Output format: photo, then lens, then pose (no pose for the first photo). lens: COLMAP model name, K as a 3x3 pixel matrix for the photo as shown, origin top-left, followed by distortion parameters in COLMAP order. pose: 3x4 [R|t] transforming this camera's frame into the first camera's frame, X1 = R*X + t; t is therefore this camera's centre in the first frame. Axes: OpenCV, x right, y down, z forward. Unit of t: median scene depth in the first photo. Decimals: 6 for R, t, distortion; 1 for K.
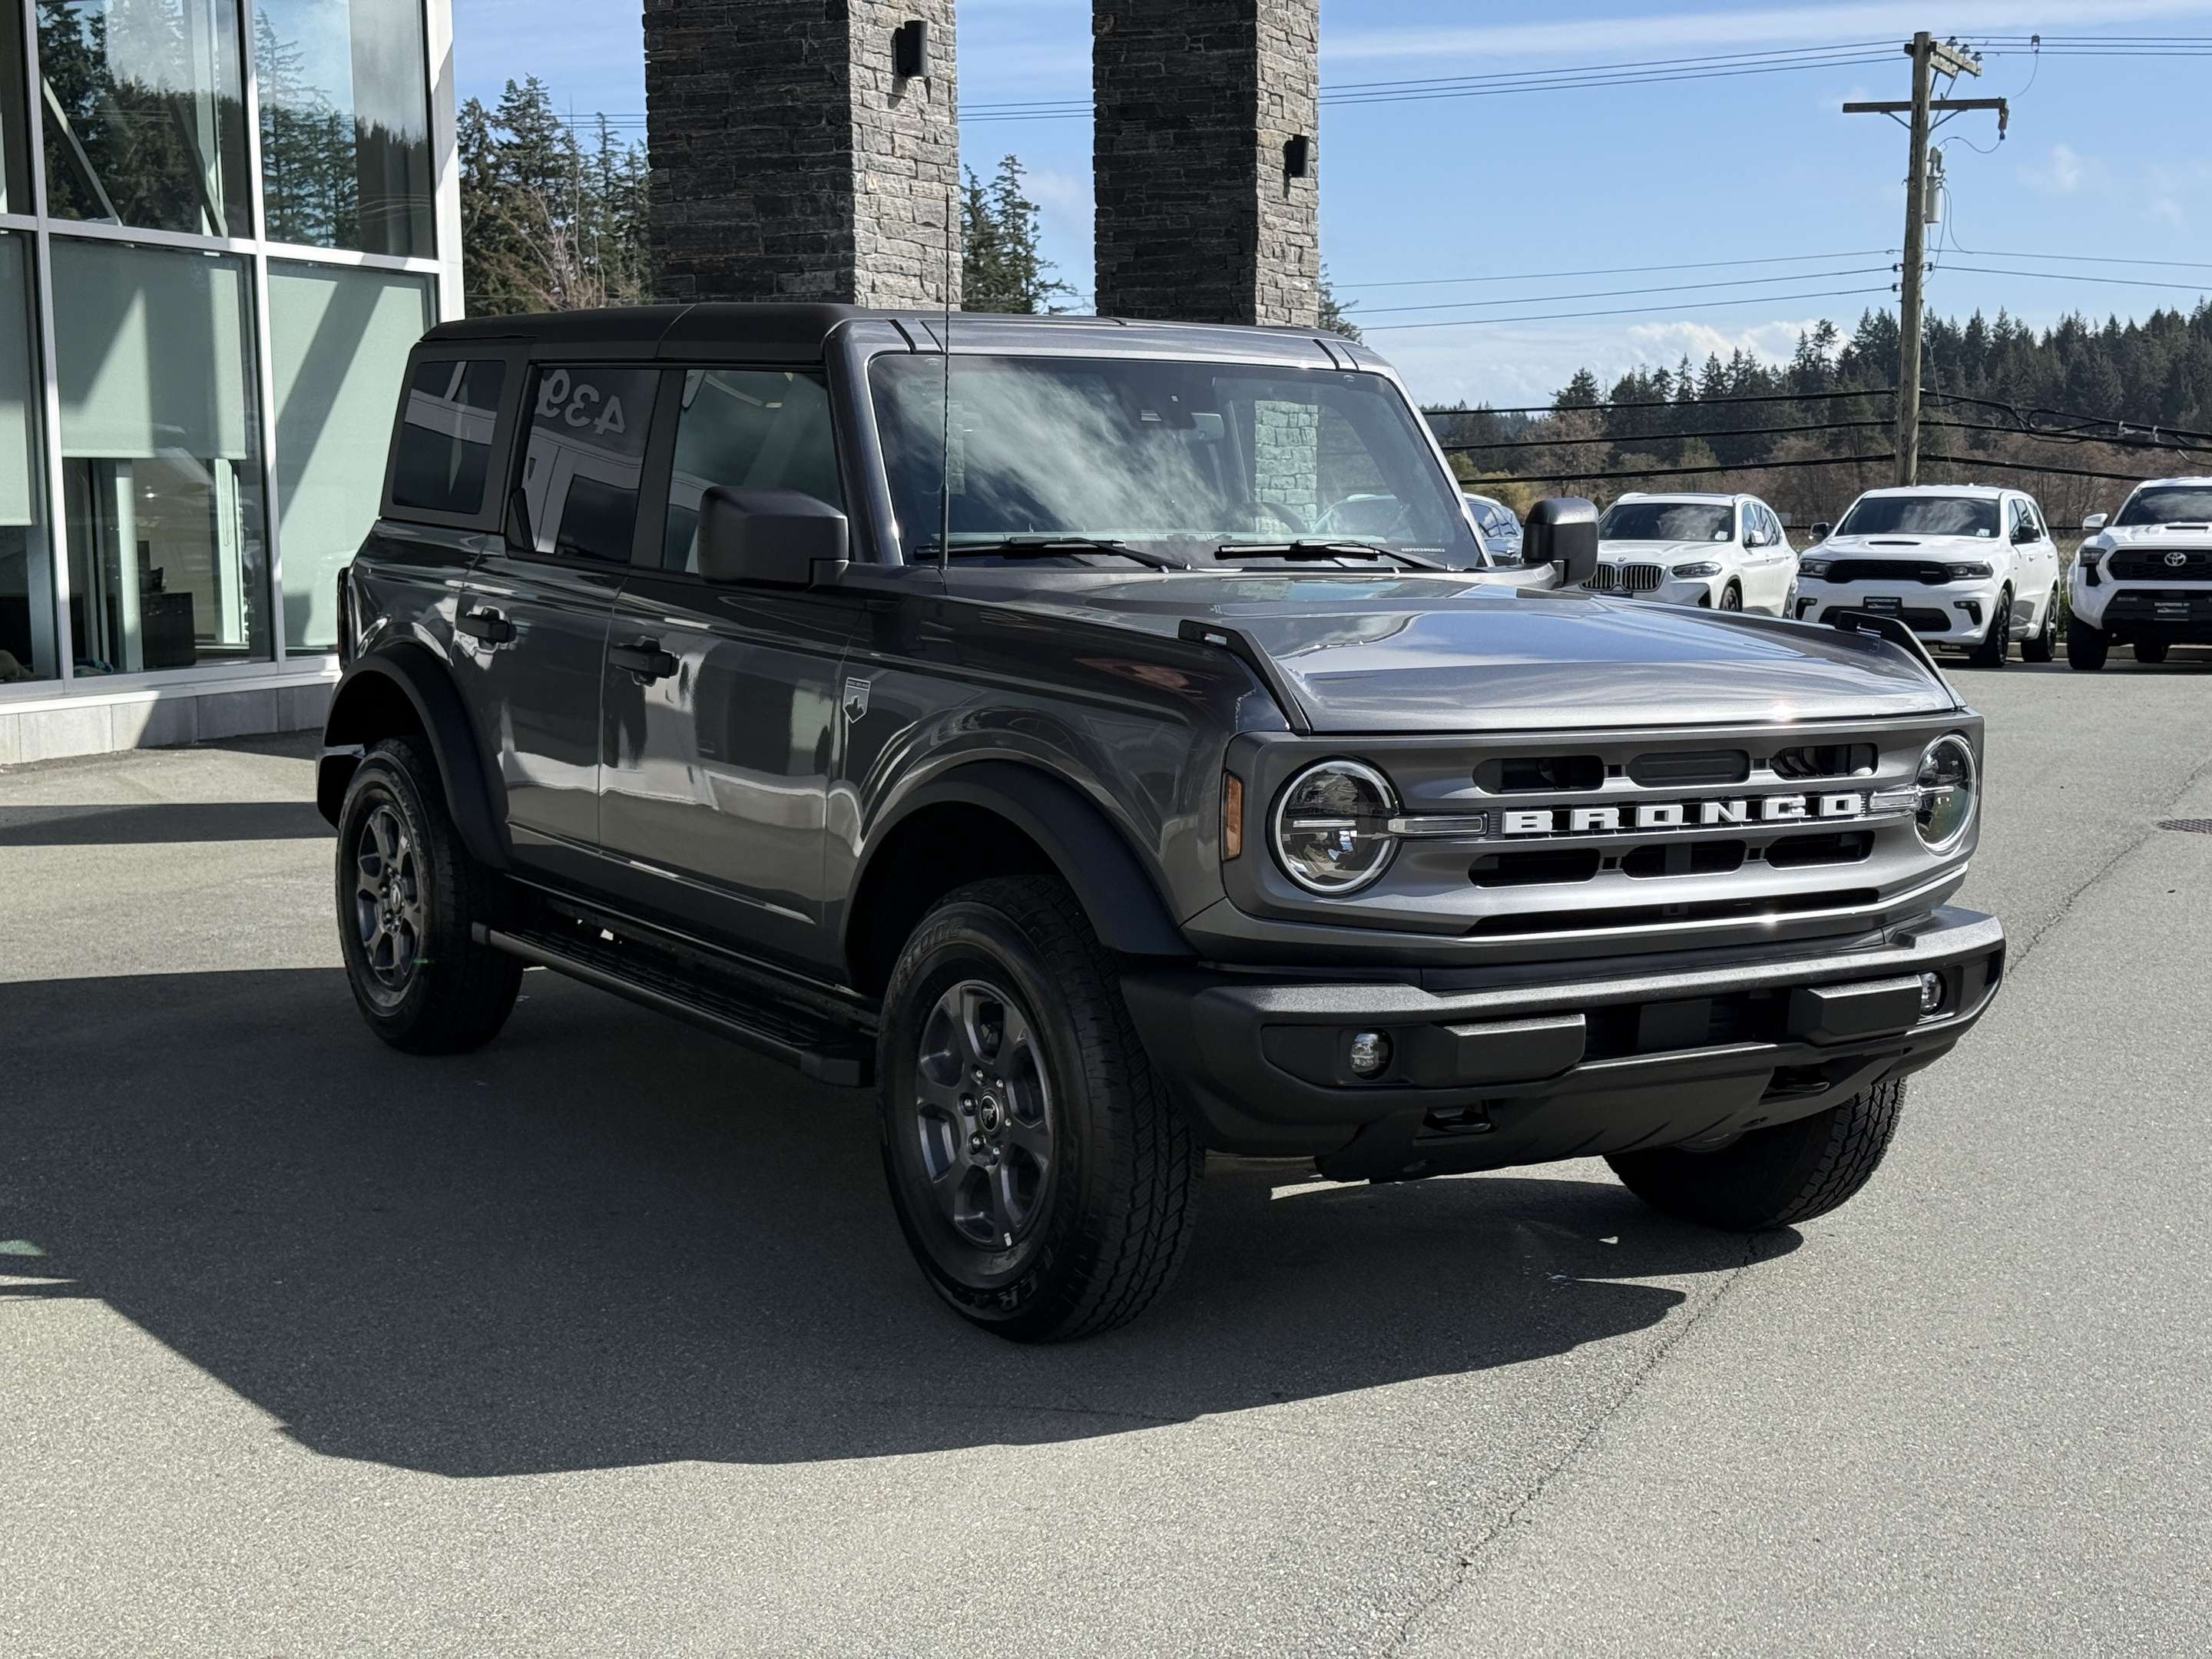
lens RADIAL K [[3128.8, 0, 1079.4], [0, 3128.8, 831.2], [0, 0, 1]] dist [0.167168, -0.094369]
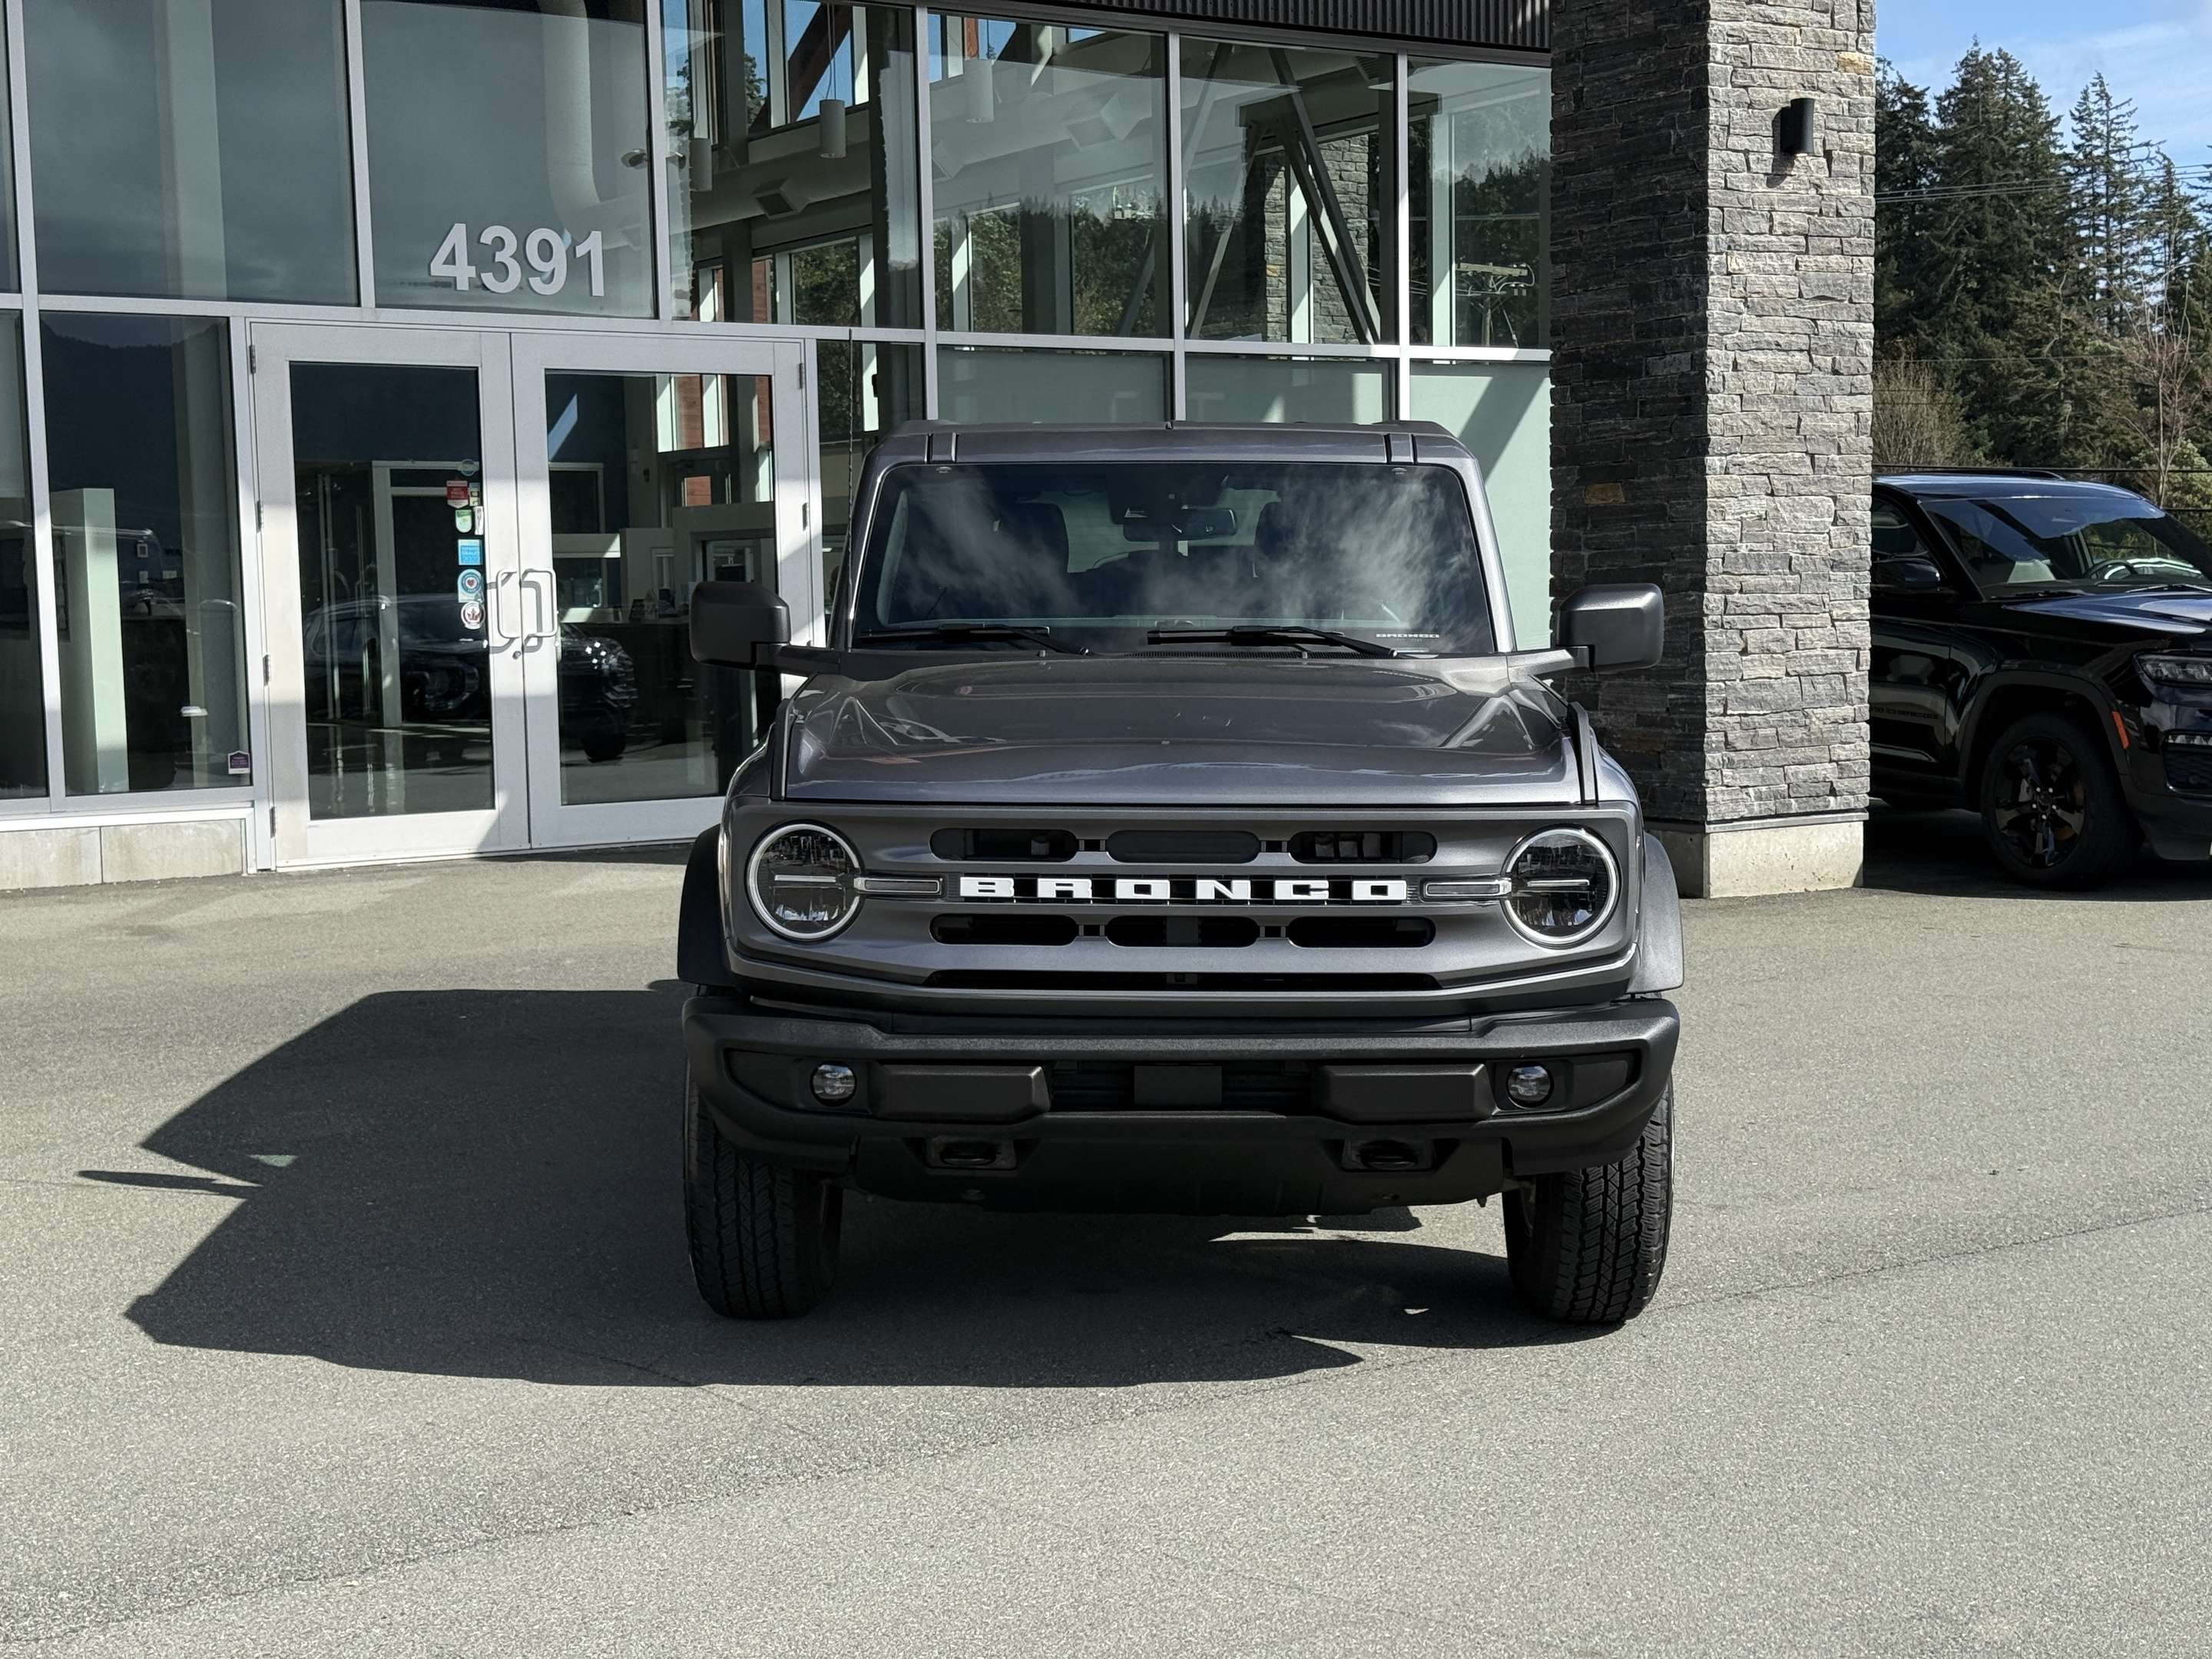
lens RADIAL K [[3128.8, 0, 1079.4], [0, 3128.8, 831.2], [0, 0, 1]] dist [0.167168, -0.094369]
pose [[0.829819, 0.040032, -0.556595, 0.336292], [-0.051121, 0.998683, -0.004386, -0.008405], [0.555686, 0.032094, 0.830772, 0.044260]]
